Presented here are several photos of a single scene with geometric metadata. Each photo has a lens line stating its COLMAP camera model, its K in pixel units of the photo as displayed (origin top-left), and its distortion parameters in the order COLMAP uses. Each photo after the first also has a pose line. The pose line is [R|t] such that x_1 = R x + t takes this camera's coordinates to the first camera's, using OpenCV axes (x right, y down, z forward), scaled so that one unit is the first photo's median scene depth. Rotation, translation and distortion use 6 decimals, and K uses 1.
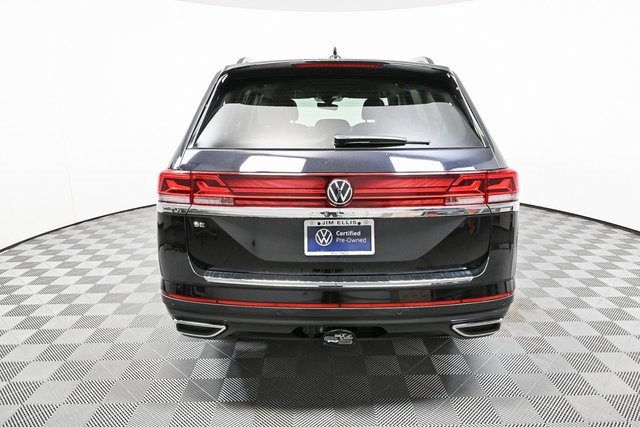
lens RADIAL K [[437.2, 0, 320.0], [0, 437.2, 213.5], [0, 0, 1]] dist [-0.003332, 0.004783]
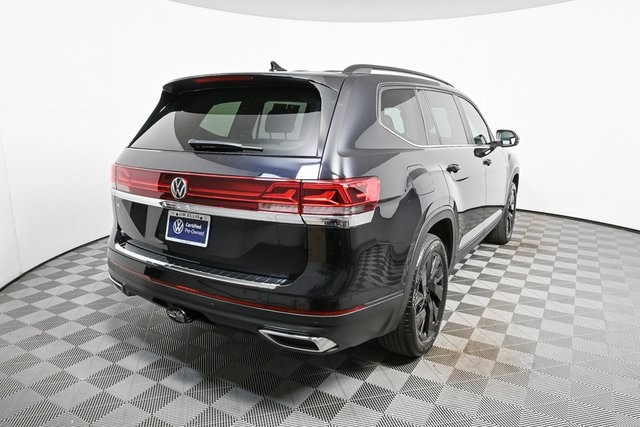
lens RADIAL K [[437.2, 0, 320.0], [0, 437.2, 213.5], [0, 0, 1]] dist [-0.003332, 0.004783]
pose [[0.843874, 0.111983, -0.524724, 0.941978], [-0.127025, 0.991872, 0.007394, -0.036940], [0.521287, 0.060413, 0.851240, 0.196757]]
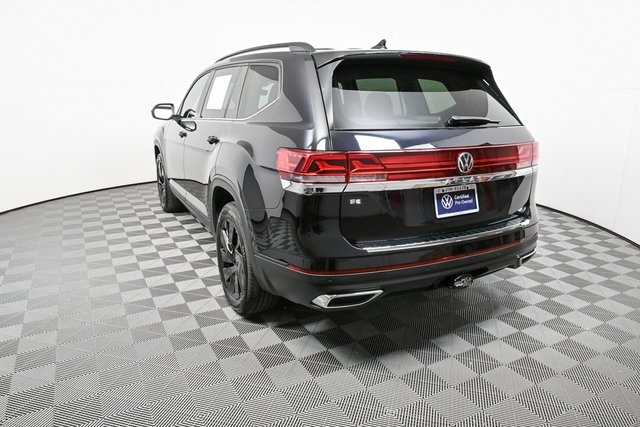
lens RADIAL K [[443.6, 0, 320.0], [0, 443.6, 213.5], [0, 0, 1]] dist [0.002971, 0.003423]
pose [[0.883685, -0.105691, 0.455993, -0.864523], [0.094235, 0.994399, 0.047863, -0.004787], [-0.458498, 0.000675, 0.888695, 0.070994]]
